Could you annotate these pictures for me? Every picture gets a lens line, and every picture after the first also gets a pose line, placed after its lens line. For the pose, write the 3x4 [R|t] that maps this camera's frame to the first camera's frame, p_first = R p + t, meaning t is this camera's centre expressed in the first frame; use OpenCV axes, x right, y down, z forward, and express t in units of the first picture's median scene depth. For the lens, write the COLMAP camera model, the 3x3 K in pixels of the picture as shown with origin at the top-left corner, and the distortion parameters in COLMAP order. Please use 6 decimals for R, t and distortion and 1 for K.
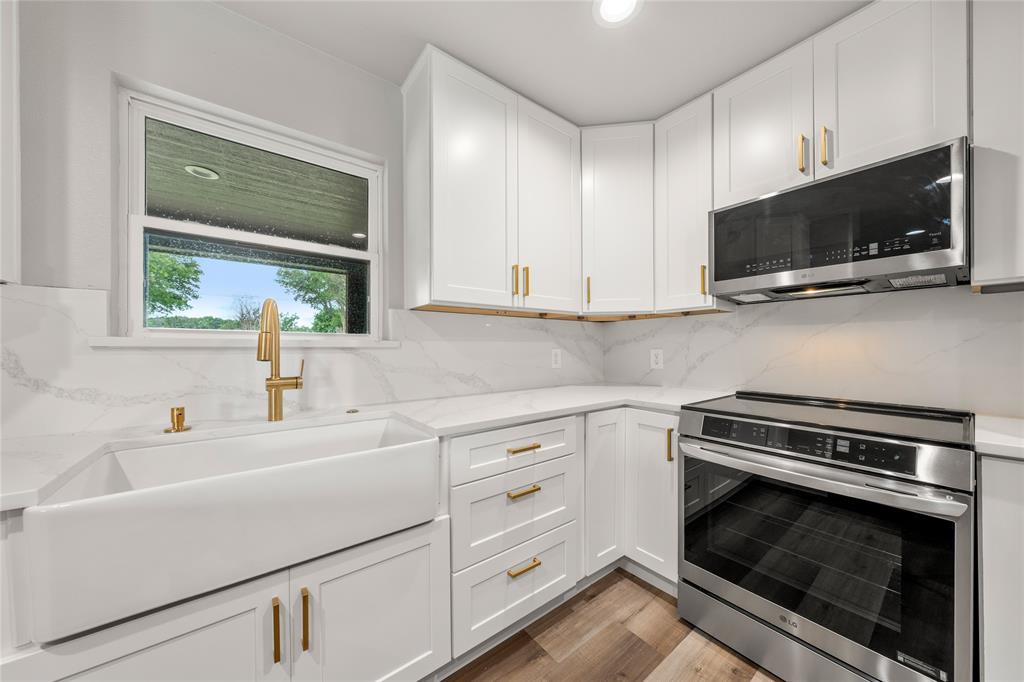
lens RADIAL K [[355.1, 0, 510.5], [0, 355.1, 347.3], [0, 0, 1]] dist [-0.000931, -0.000153]
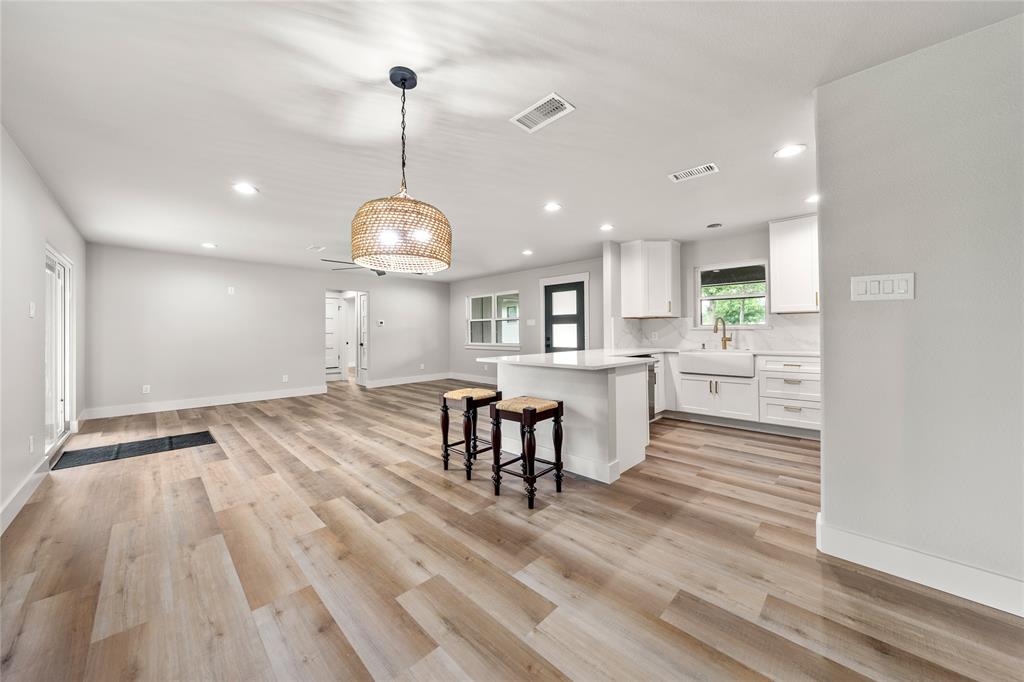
lens RADIAL K [[359.0, 0, 519.0], [0, 359.0, 327.8], [0, 0, 1]] dist [-0.001482, 0.000014]
pose [[0.146116, -0.011072, -0.989206, 2.315885], [0.007611, 0.999920, -0.010067, 0.003625], [0.989238, -0.006057, 0.146188, -1.409317]]
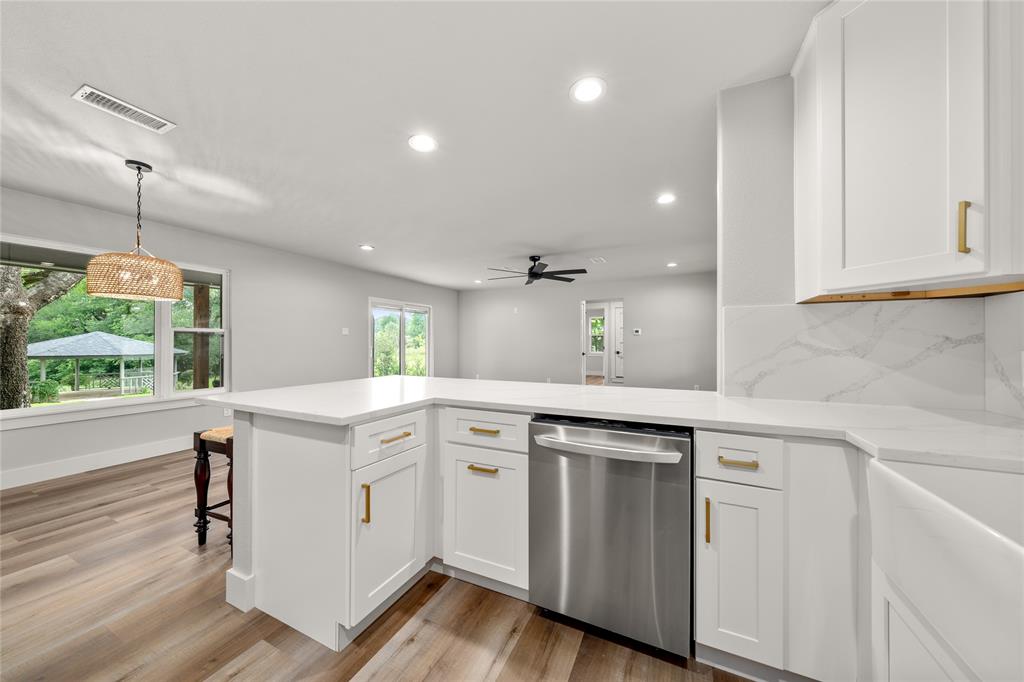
lens RADIAL K [[349.7, 0, 512.0], [0, 349.7, 341.0], [0, 0, 1]] dist [-0.000852, -0.000066]
pose [[-0.891056, 0.000127, -0.453893, 0.241239], [0.001784, 0.999993, -0.003223, -0.003993], [0.453889, -0.003682, -0.891050, 0.691342]]
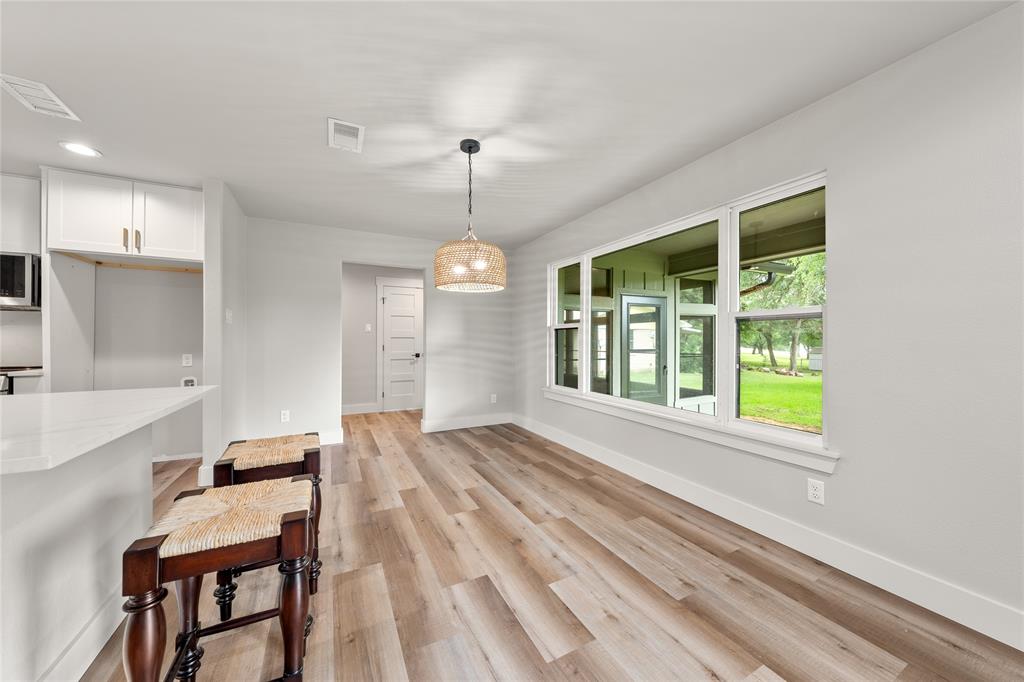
lens RADIAL K [[357.8, 0, 515.1], [0, 357.8, 339.4], [0, 0, 1]] dist [-0.001474, -0.000140]
pose [[0.177165, 0.005501, 0.984166, -0.445955], [0.000073, 0.999984, -0.005603, 0.015326], [-0.984181, 0.001064, 0.177162, -2.087679]]
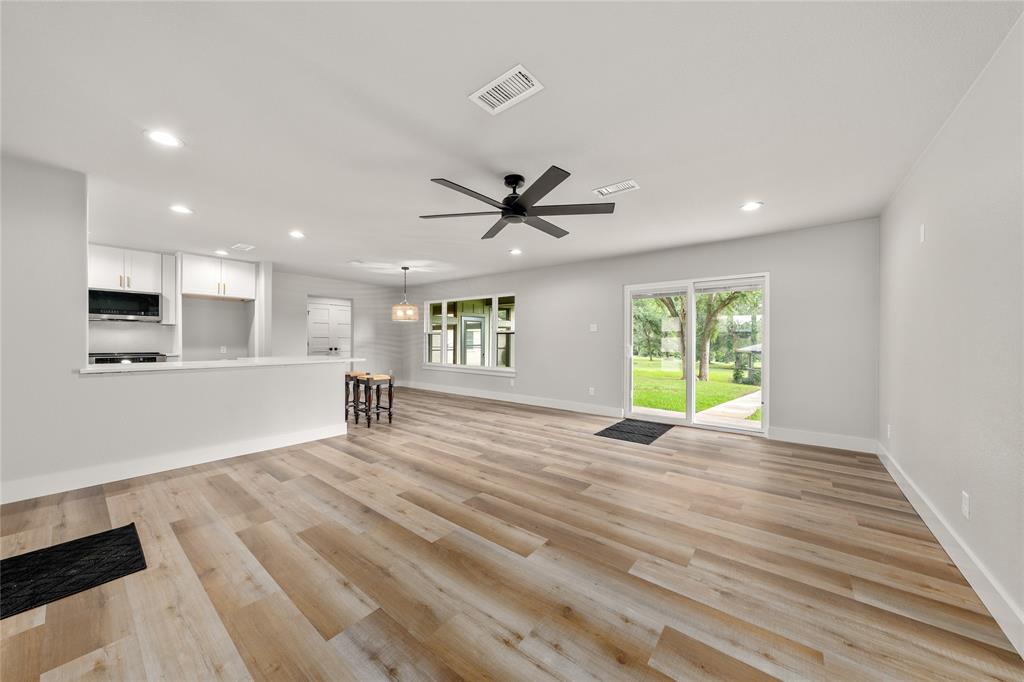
lens RADIAL K [[353.5, 0, 512.0], [0, 353.5, 341.0], [0, 0, 1]] dist [-0.001587, -0.000102]
pose [[-0.238947, -0.002204, 0.971030, -3.356468], [-0.005180, 0.999986, 0.000995, 0.014482], [-0.971019, -0.004792, -0.238955, -1.844104]]
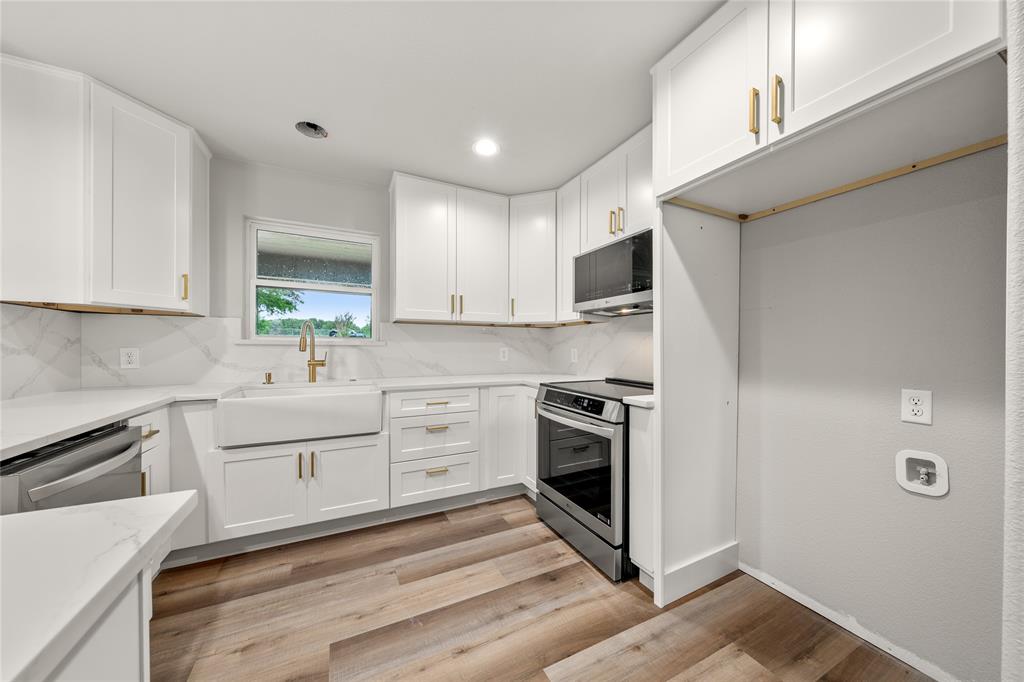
lens RADIAL K [[355.1, 0, 510.5], [0, 355.1, 347.3], [0, 0, 1]] dist [-0.000931, -0.000153]
pose [[0.980351, 0.008232, -0.197089, 0.678834], [-0.007753, 0.999965, 0.003201, -0.000788], [0.197109, -0.001610, 0.980380, -0.601852]]
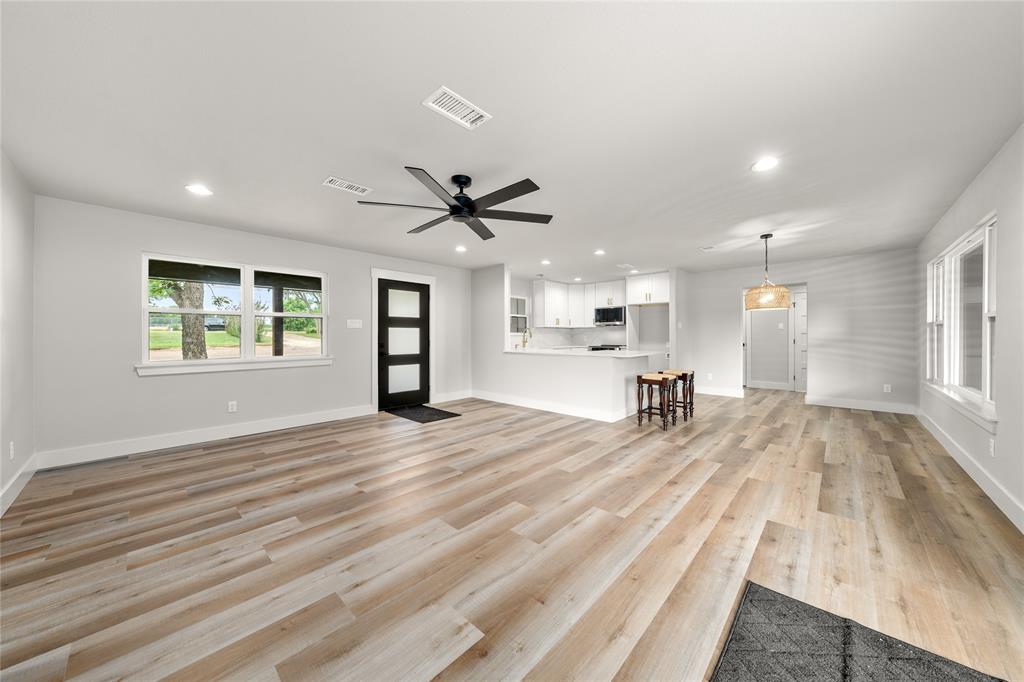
lens RADIAL K [[349.9, 0, 514.1], [0, 349.9, 337.4], [0, 0, 1]] dist [-0.001582, -0.000100]
pose [[0.986822, -0.001718, 0.161800, -1.555610], [0.001224, 0.999994, 0.003153, 0.008376], [-0.161804, -0.002913, 0.986819, -4.226408]]
